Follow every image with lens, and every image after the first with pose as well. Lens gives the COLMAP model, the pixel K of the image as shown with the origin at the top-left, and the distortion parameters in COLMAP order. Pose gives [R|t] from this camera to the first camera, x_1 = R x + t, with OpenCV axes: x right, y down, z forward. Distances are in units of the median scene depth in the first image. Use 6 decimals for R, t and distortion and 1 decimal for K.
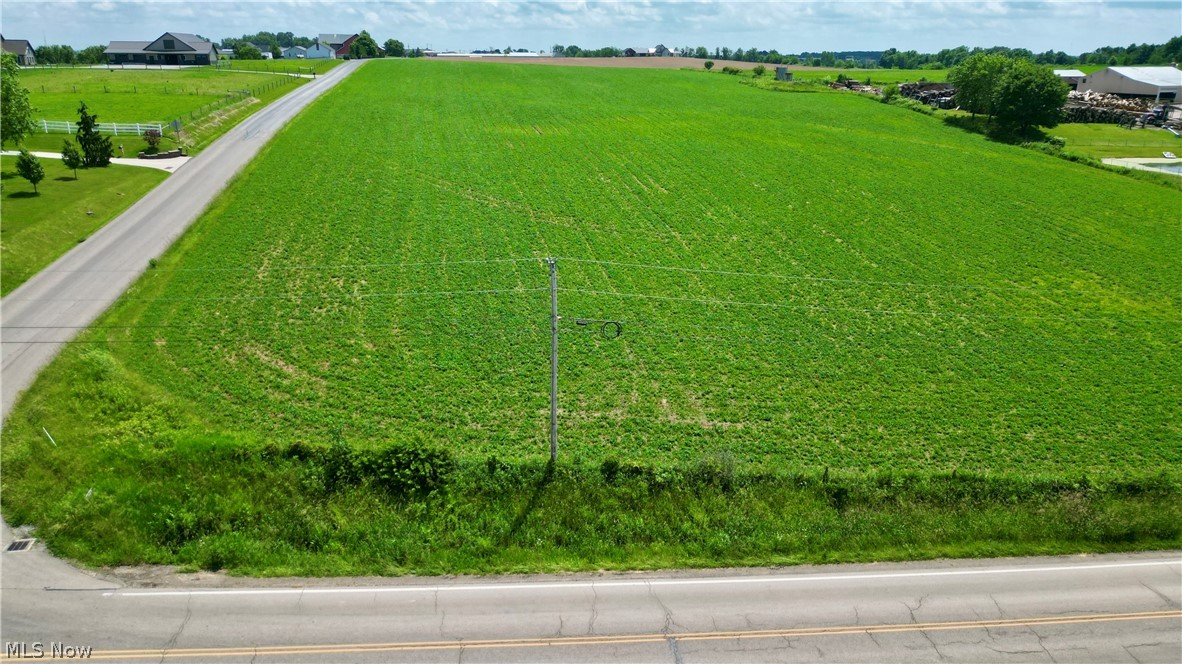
lens RADIAL K [[826.3, 0, 591.0], [0, 826.3, 333.6], [0, 0, 1]] dist [0.063454, -0.060601]
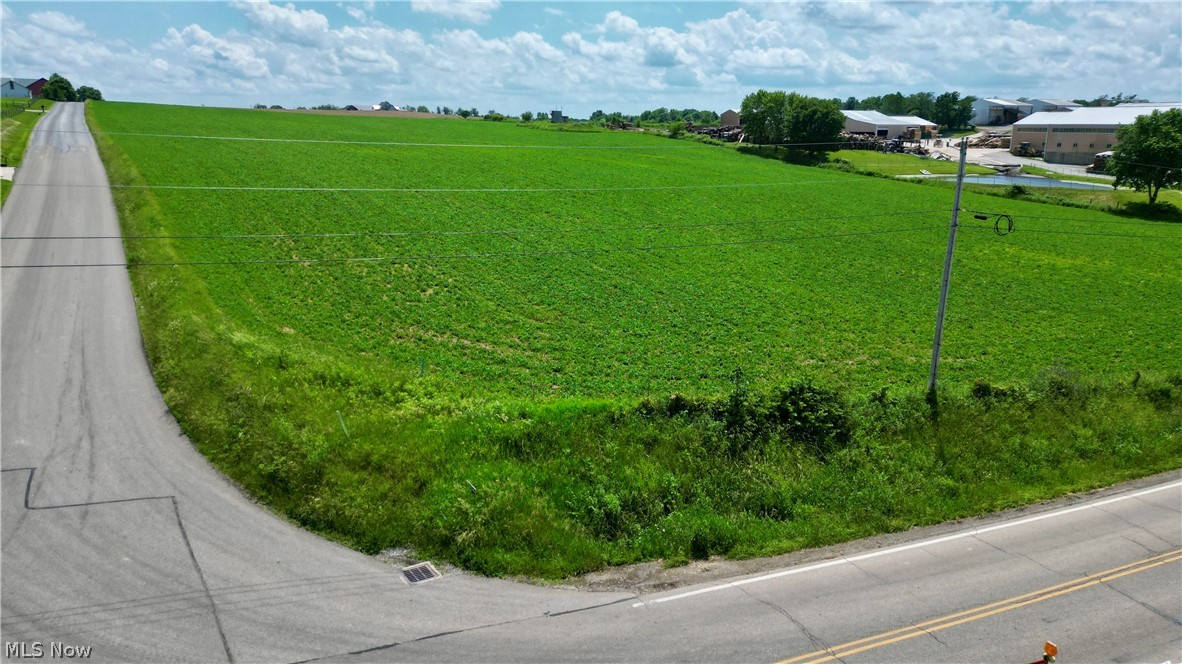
lens RADIAL K [[826.3, 0, 588.9], [0, 826.3, 331.3], [0, 0, 1]] dist [0.063454, -0.060601]
pose [[0.939234, -0.084253, 0.332777, -0.379384], [0.110167, 0.992115, -0.059753, 0.061791], [-0.325119, 0.092783, 0.941110, 0.176413]]
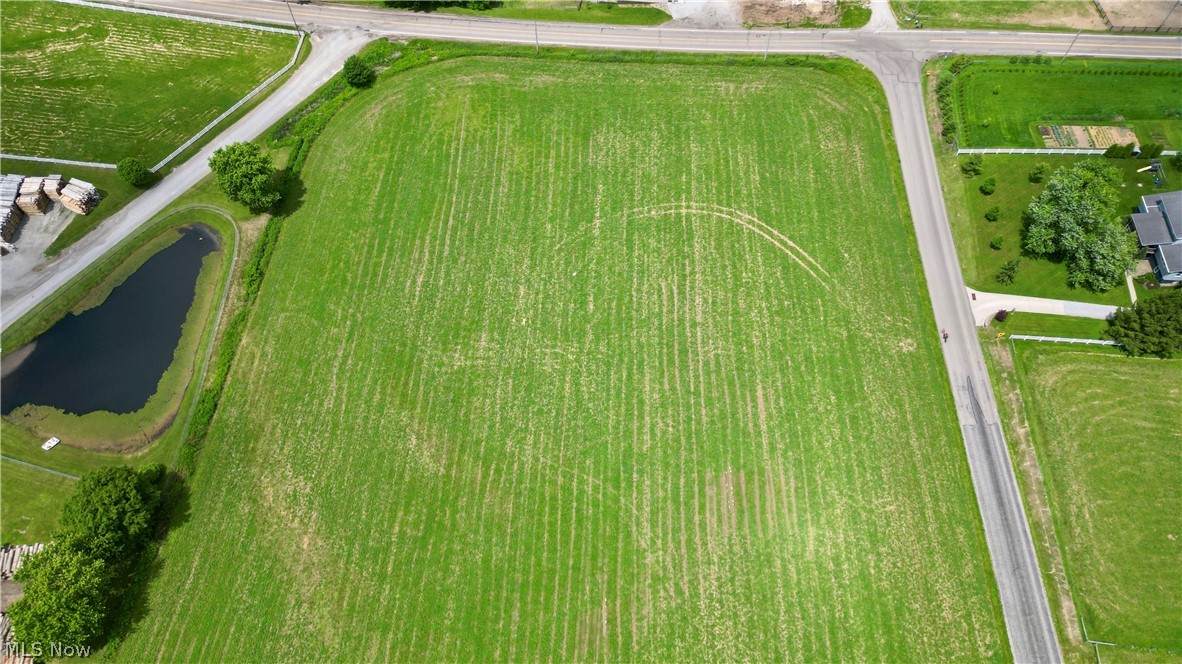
lens RADIAL K [[826.3, 0, 595.6], [0, 826.3, 330.0], [0, 0, 1]] dist [0.063454, -0.060601]
pose [[-0.973595, -0.196751, 0.115768, 0.027498], [0.072924, 0.212505, 0.974435, -2.606781], [-0.216322, 0.957147, -0.192546, 2.179104]]
